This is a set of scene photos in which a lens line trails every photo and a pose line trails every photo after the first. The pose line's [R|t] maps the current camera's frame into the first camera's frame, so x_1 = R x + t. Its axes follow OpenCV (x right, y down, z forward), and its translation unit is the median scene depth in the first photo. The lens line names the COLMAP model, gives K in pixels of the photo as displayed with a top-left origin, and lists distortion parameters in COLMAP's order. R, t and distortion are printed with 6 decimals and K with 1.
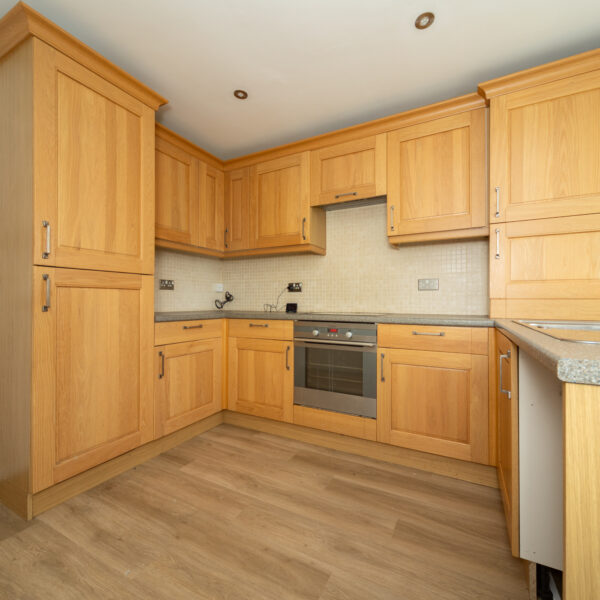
lens RADIAL K [[312.4, 0, 299.6], [0, 312.4, 300.3], [0, 0, 1]] dist [0.002591, 0.000250]
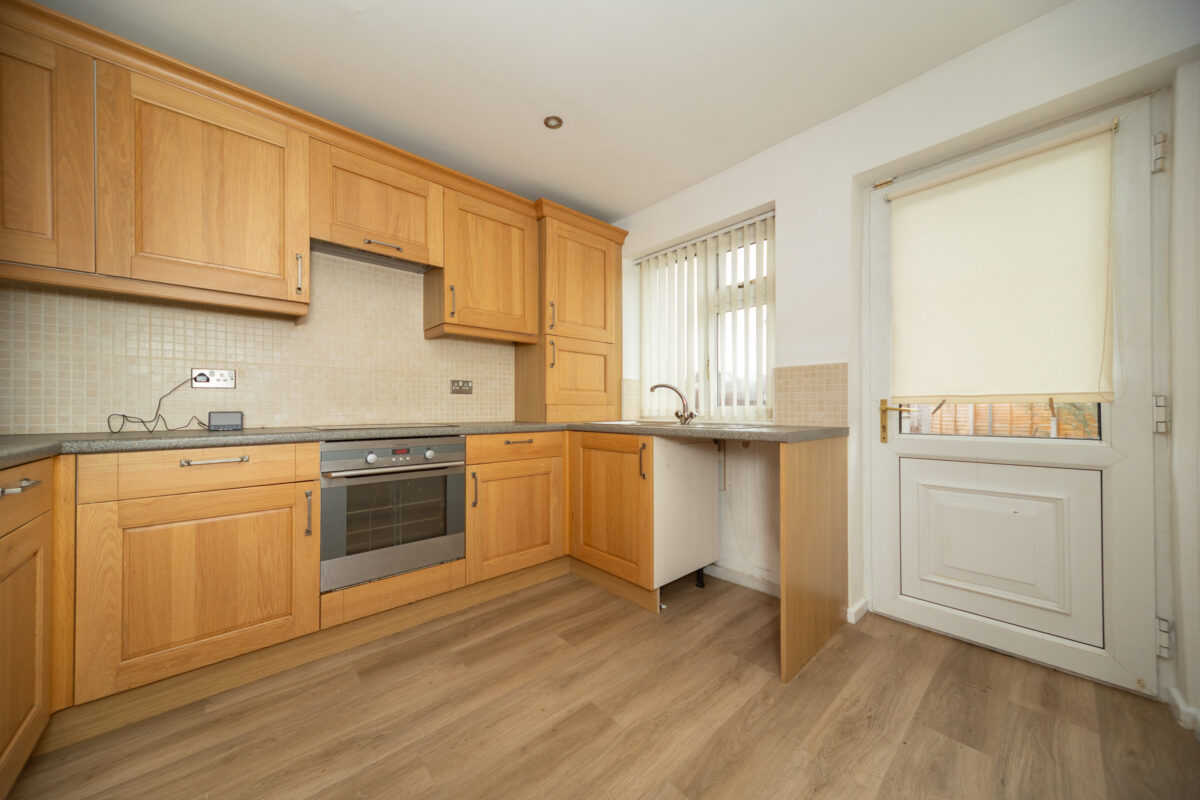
lens RADIAL K [[416.6, 0, 600.3], [0, 416.6, 405.7], [0, 0, 1]] dist [0.008071, -0.000075]
pose [[0.334841, 0.001532, 0.942273, -0.624545], [-0.001306, 0.999998, -0.001162, 0.000666], [-0.942274, -0.000841, 0.334843, 0.329686]]
